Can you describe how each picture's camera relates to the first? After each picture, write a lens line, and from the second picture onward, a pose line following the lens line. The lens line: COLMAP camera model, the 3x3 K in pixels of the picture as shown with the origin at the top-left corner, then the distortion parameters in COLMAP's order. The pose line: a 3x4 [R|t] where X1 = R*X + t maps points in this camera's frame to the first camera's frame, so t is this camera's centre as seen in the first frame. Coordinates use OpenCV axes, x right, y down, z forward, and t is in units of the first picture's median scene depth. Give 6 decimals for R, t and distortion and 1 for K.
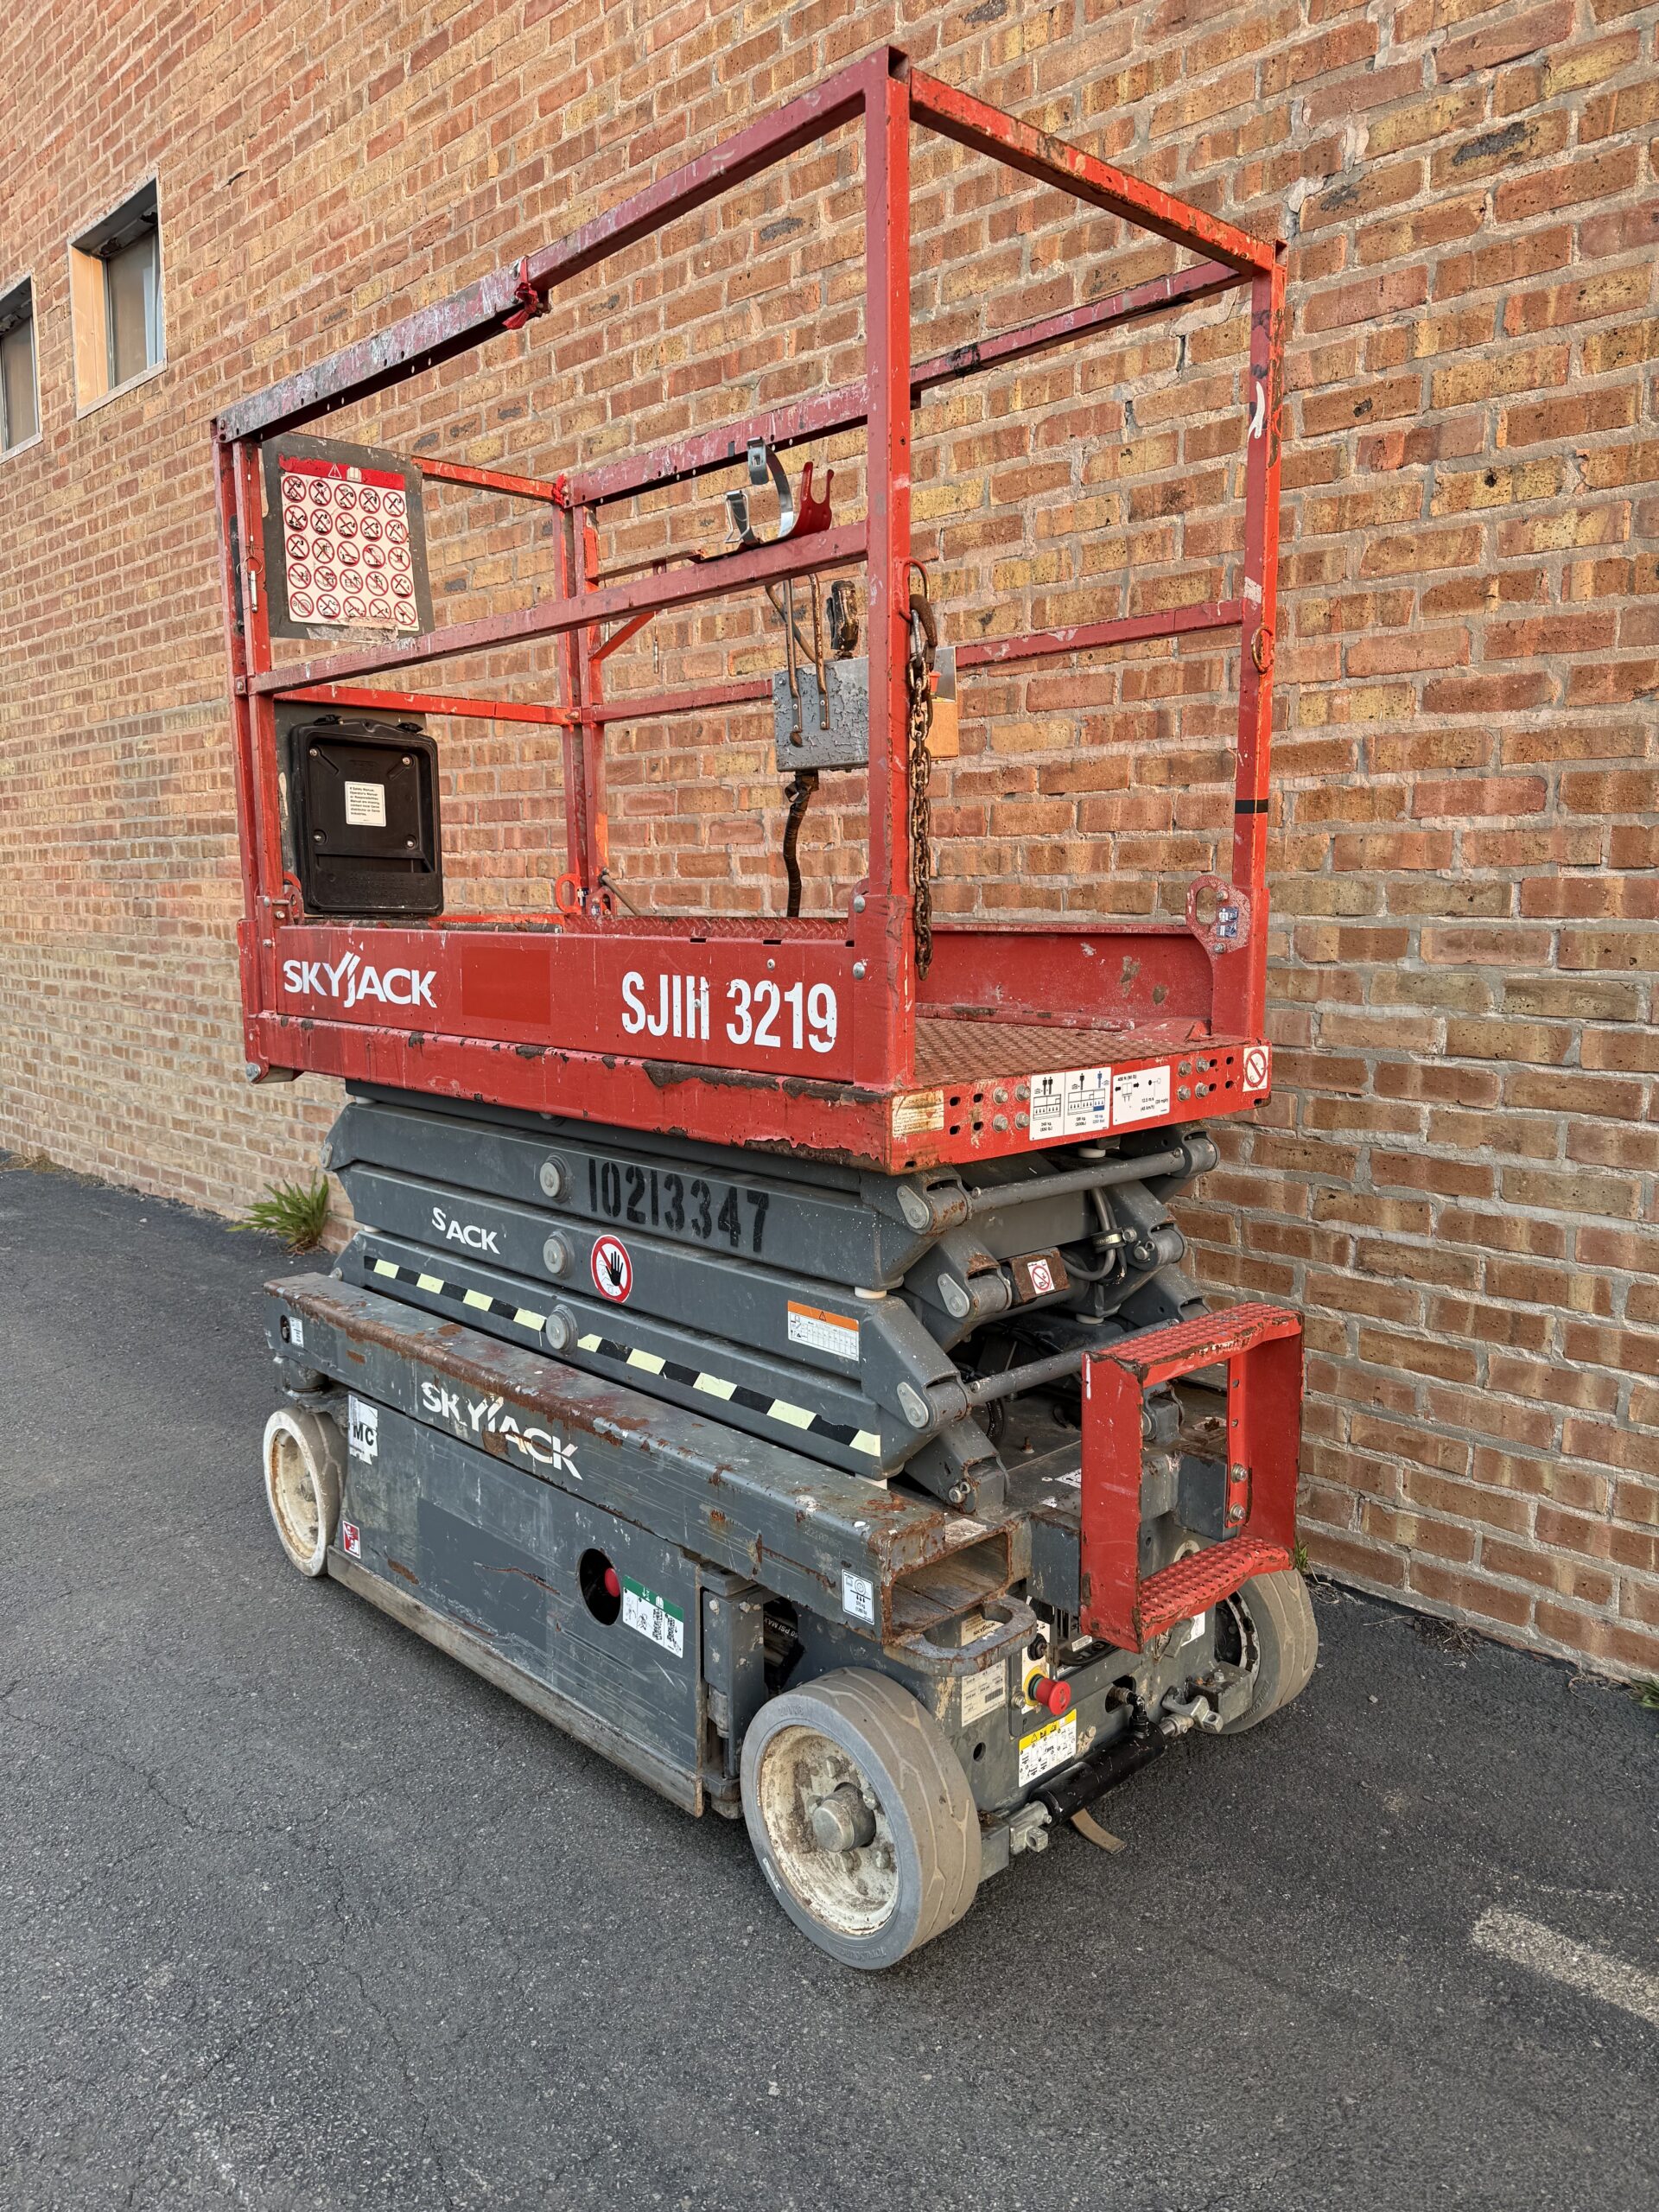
lens RADIAL K [[1556.8, 0, 826.1], [0, 1556.8, 1119.3], [0, 0, 1]] dist [0.010959, -0.014512]
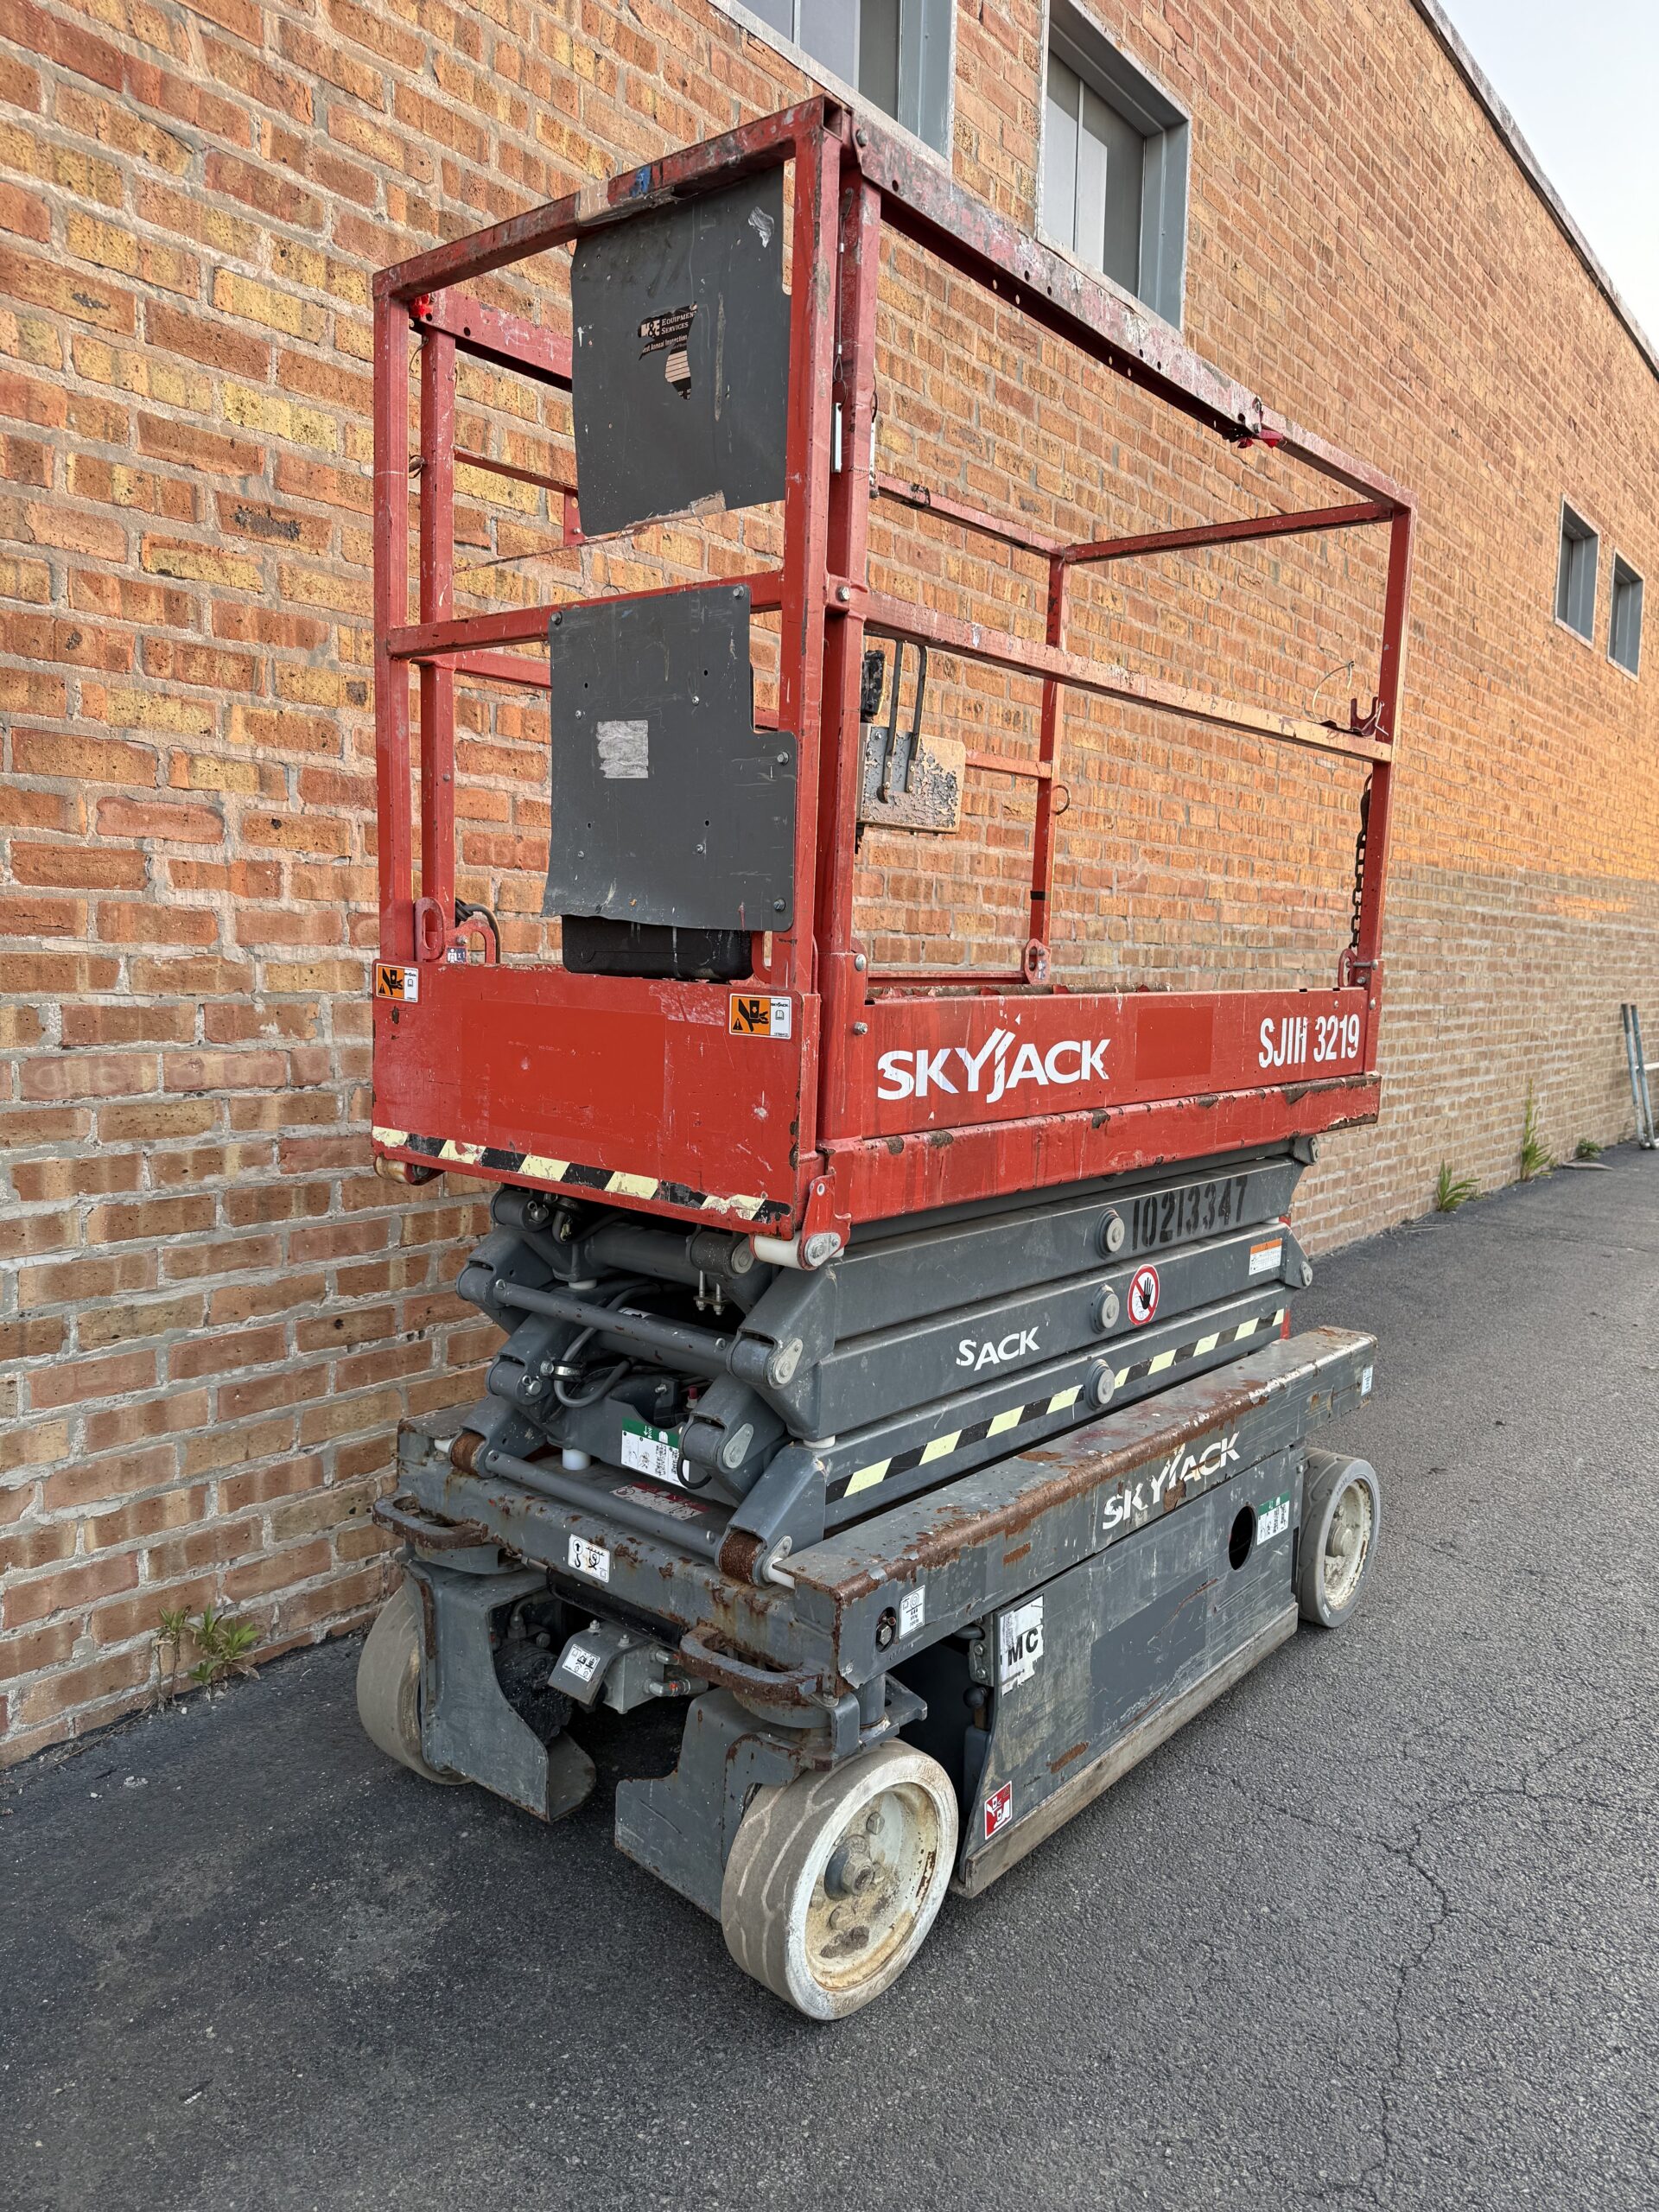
lens RADIAL K [[1556.8, 0, 824.1], [0, 1556.8, 1106.8], [0, 0, 1]] dist [0.010959, -0.014512]
pose [[-0.121499, -0.109756, 0.986505, -1.093950], [0.112475, 0.985944, 0.123546, -0.181142], [-0.986198, 0.125967, -0.107447, 1.230869]]
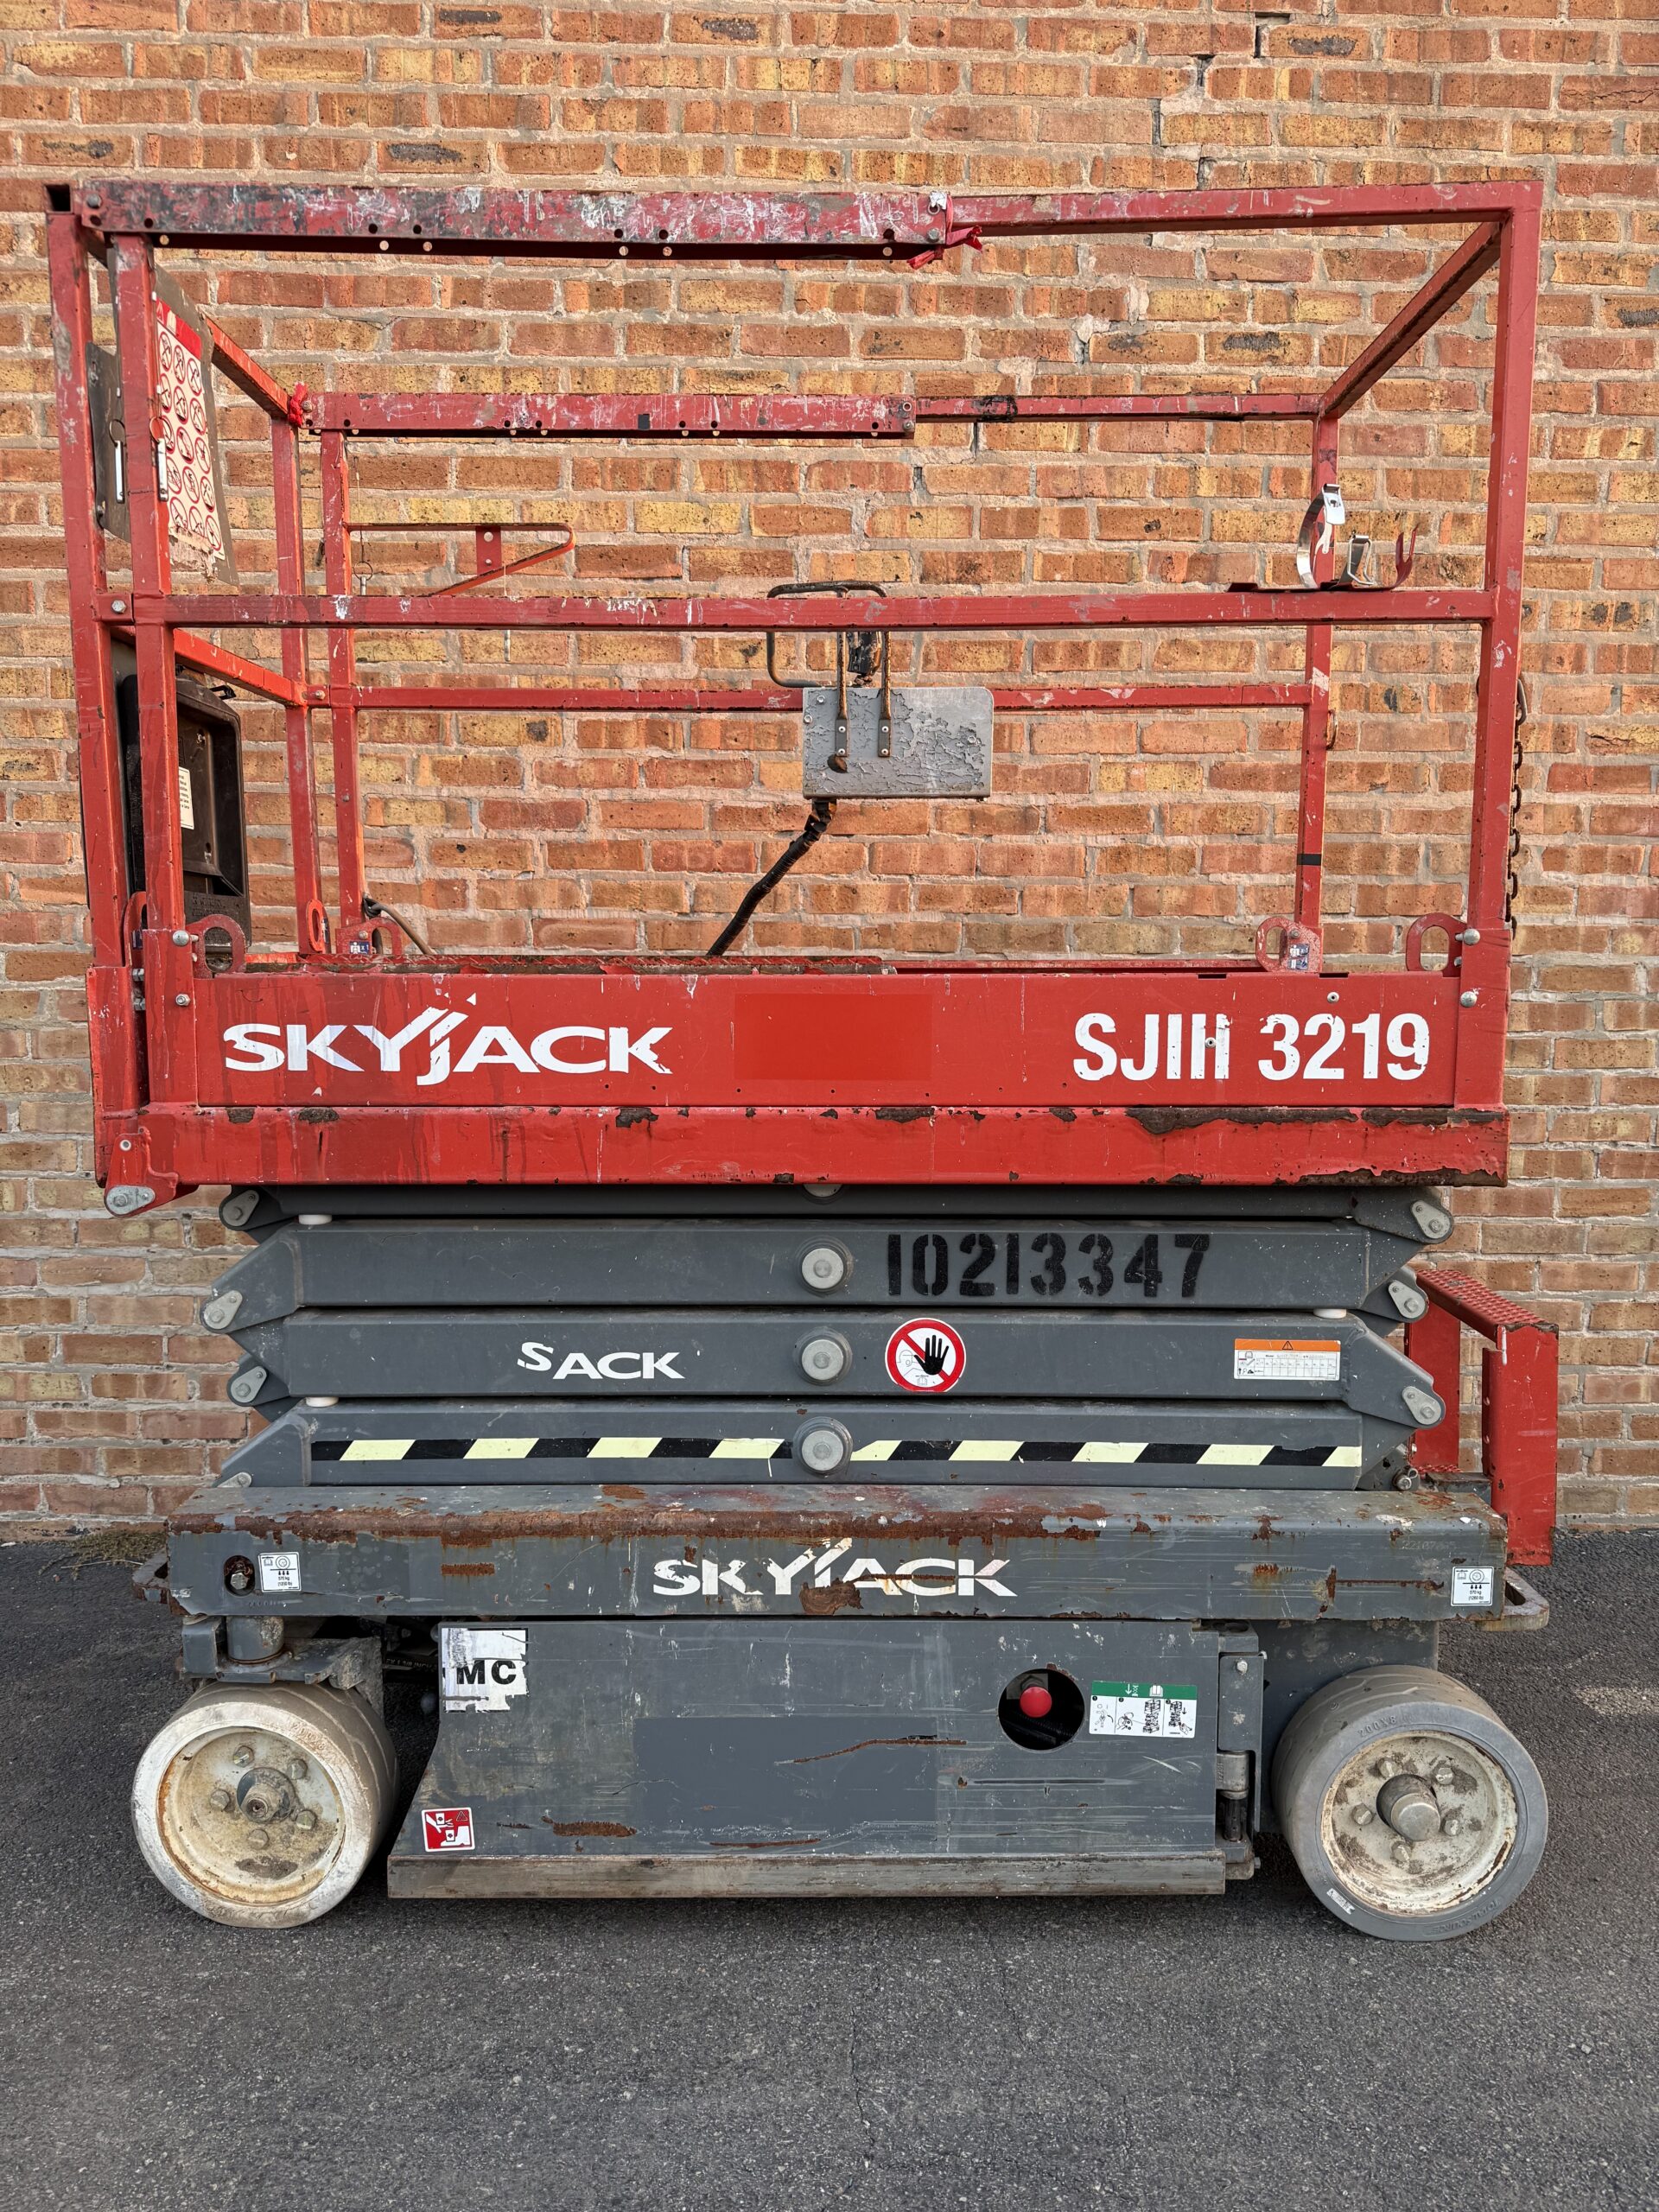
lens RADIAL K [[1556.8, 0, 824.6], [0, 1556.8, 1116.8], [0, 0, 1]] dist [0.010959, -0.014512]
pose [[0.689041, -0.078736, 0.720433, -0.740427], [0.101005, 0.994812, 0.012119, -0.050561], [-0.717649, 0.064417, 0.693419, 0.398183]]
